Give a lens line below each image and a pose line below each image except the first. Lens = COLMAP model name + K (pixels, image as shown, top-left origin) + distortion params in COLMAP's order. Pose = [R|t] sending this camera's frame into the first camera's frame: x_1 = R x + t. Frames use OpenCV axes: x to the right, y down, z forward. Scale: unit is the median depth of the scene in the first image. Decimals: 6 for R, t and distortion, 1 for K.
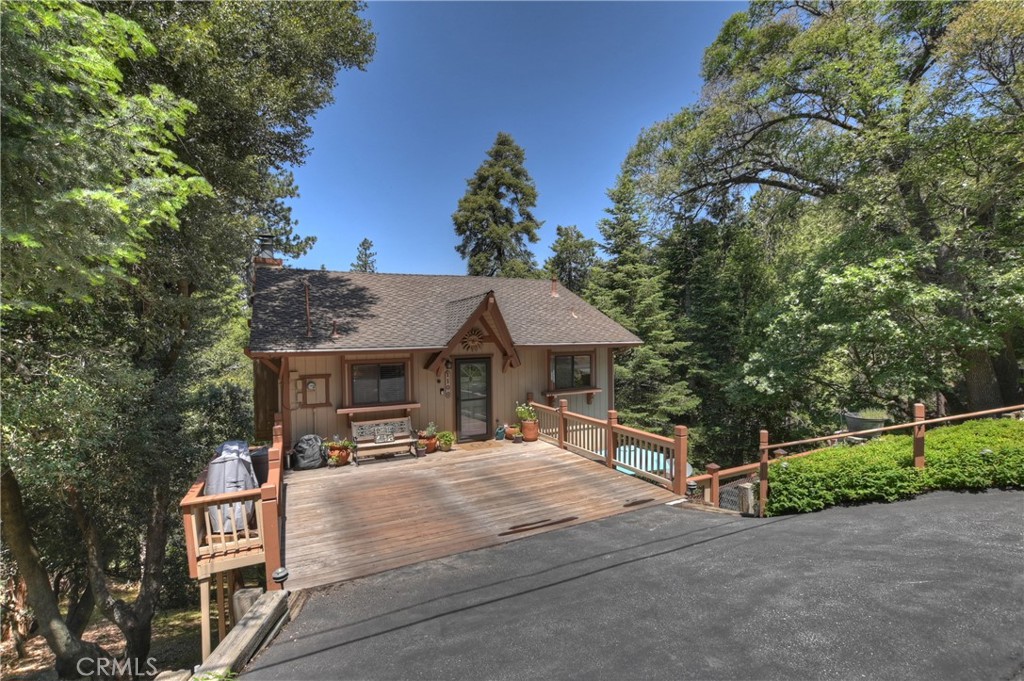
lens RADIAL K [[465.2, 0, 496.4], [0, 465.2, 339.4], [0, 0, 1]] dist [-0.024889, 0.002468]
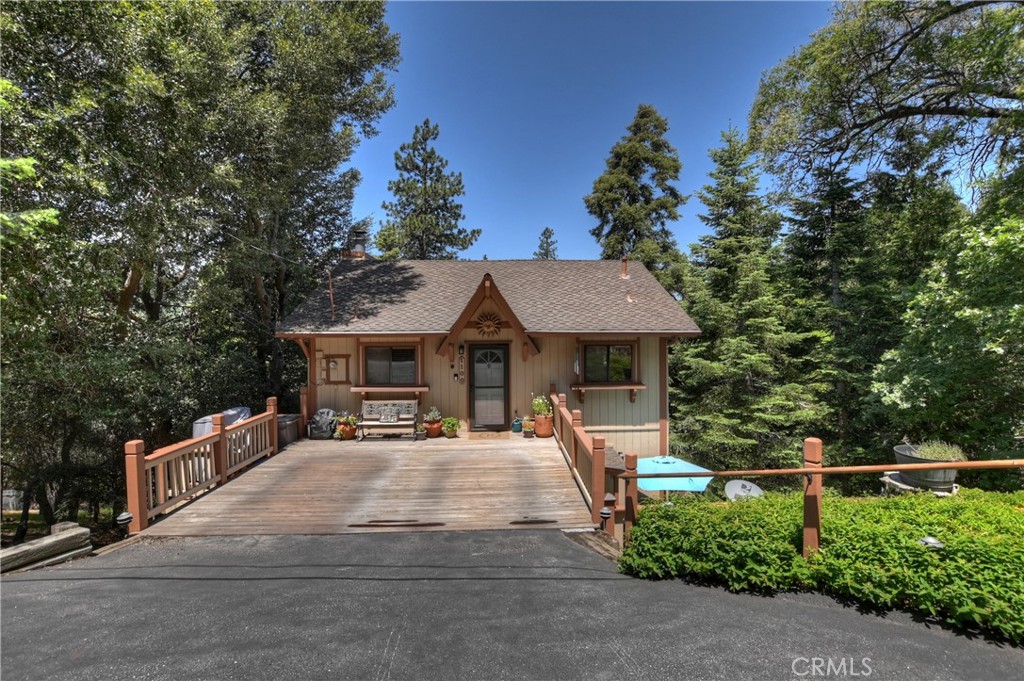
lens RADIAL K [[465.2, 0, 512.5], [0, 465.2, 317.4], [0, 0, 1]] dist [-0.024889, 0.002468]
pose [[0.912860, 0.006752, -0.408216, 0.388529], [-0.014414, 0.999773, -0.015696, -0.001200], [0.408018, 0.020212, 0.912750, 0.138126]]
